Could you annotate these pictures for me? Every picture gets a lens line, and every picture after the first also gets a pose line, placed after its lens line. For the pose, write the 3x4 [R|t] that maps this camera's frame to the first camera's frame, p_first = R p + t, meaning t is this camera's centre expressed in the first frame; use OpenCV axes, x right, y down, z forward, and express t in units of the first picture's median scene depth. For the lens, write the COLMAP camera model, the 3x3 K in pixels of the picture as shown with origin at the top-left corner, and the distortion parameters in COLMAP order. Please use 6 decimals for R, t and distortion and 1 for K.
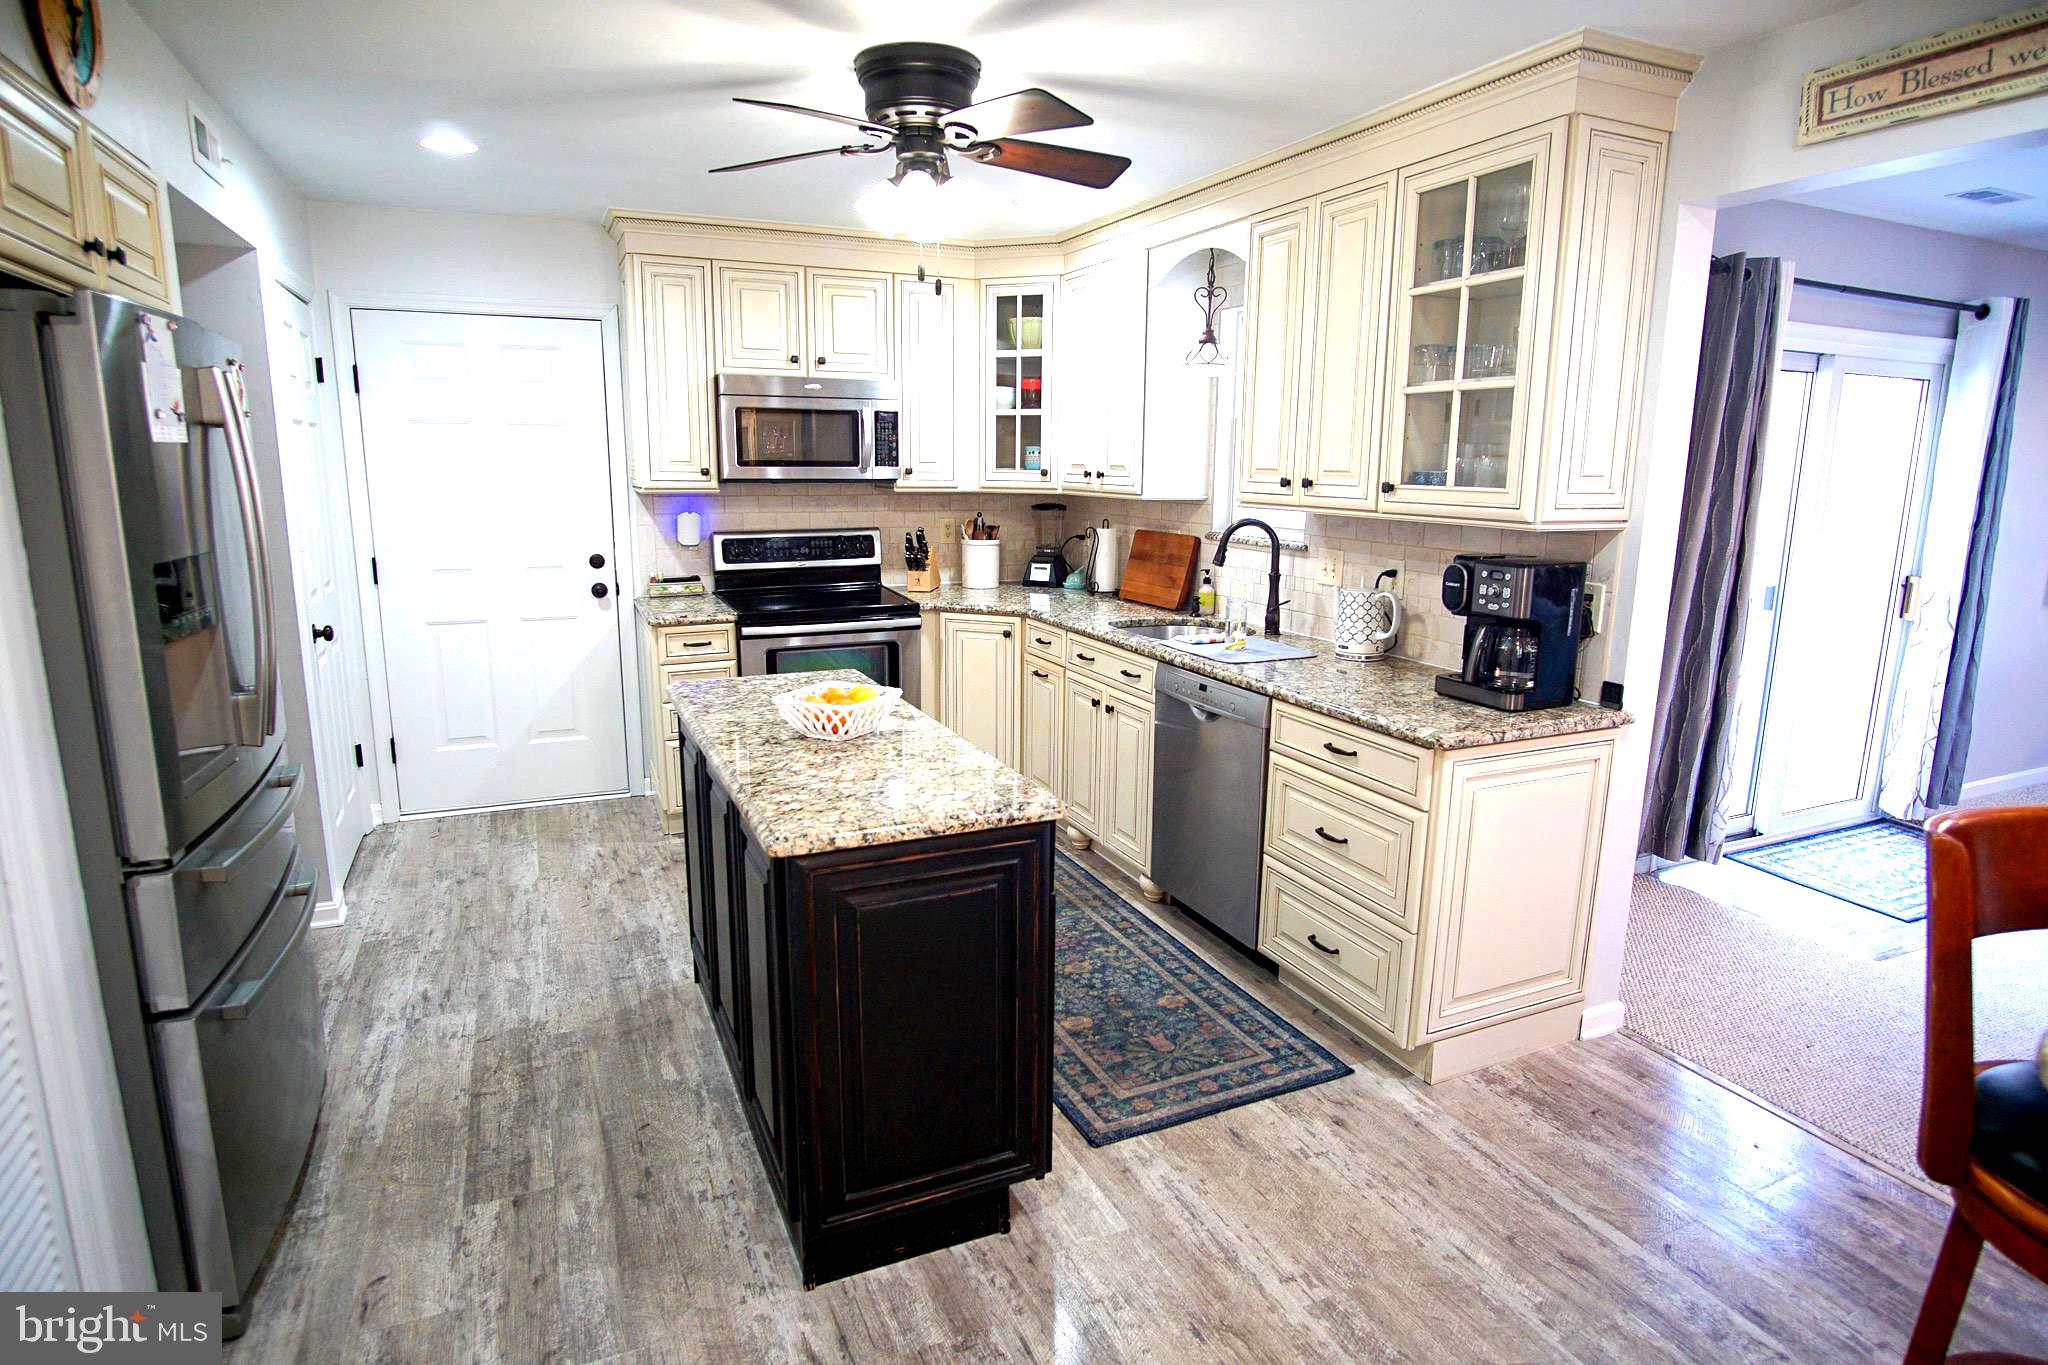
lens RADIAL K [[1098.8, 0, 1024.0], [0, 1098.8, 682.5], [0, 0, 1]] dist [-0.024884, 0.000392]
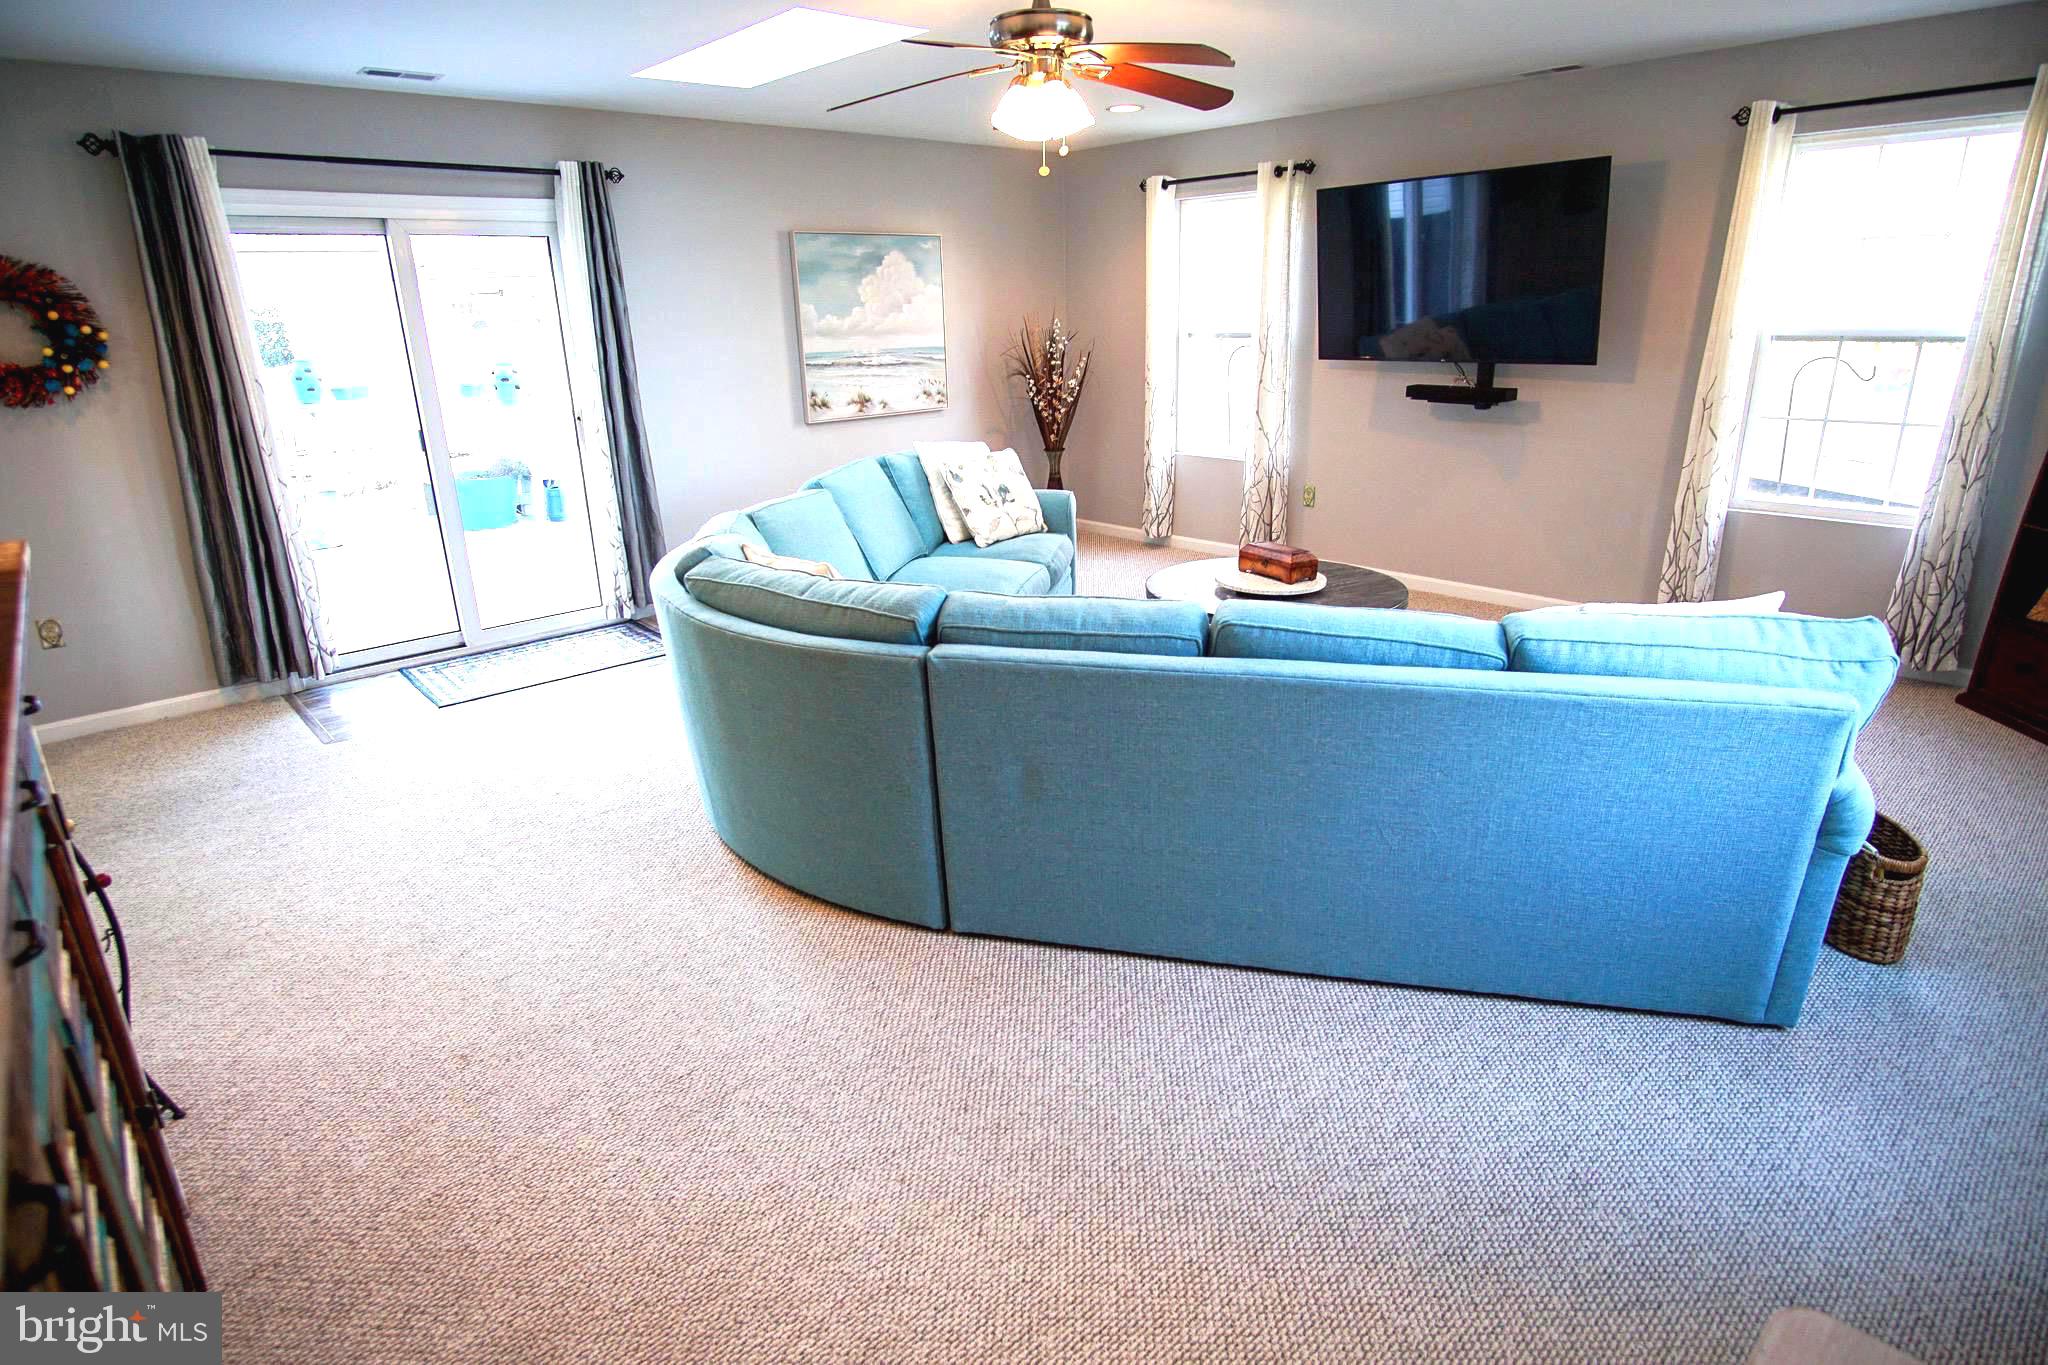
lens RADIAL K [[1098.8, 0, 1024.0], [0, 1098.8, 682.5], [0, 0, 1]] dist [-0.024884, 0.000392]
pose [[0.948989, -0.131788, 0.286447, 0.876627], [0.095011, 0.985758, 0.138758, 0.069556], [-0.300654, -0.104464, 0.947995, -0.281379]]
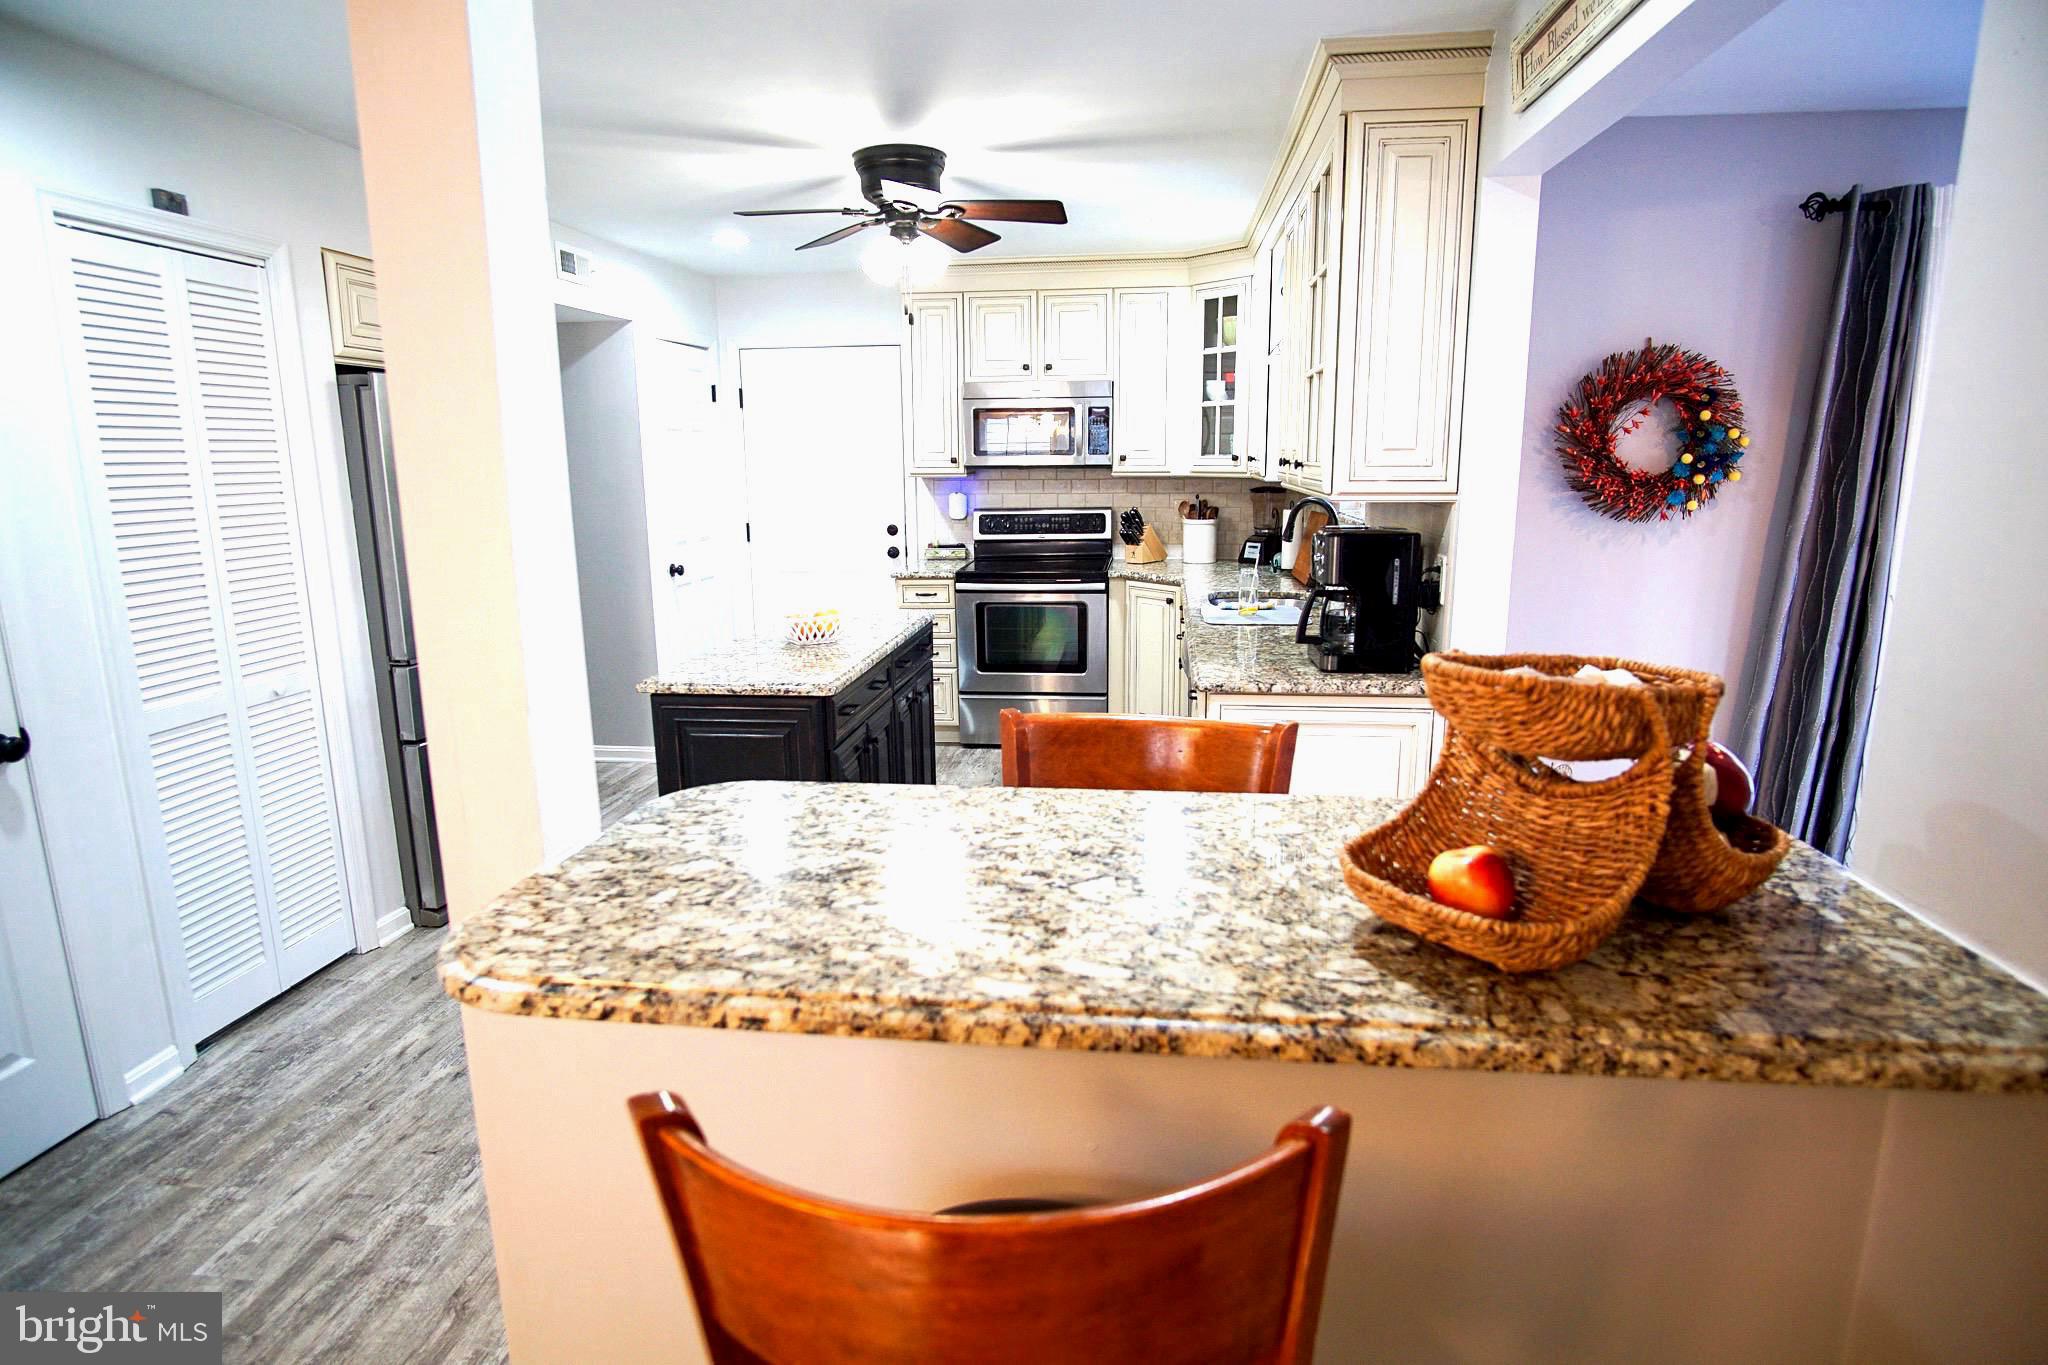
lens RADIAL K [[1098.8, 0, 1024.0], [0, 1098.8, 682.5], [0, 0, 1]] dist [-0.024884, 0.000392]
pose [[0.854624, 0.089550, -0.511468, 0.427793], [-0.086224, 0.995816, 0.030277, 0.017378], [0.512039, 0.018225, 0.858769, -0.042904]]
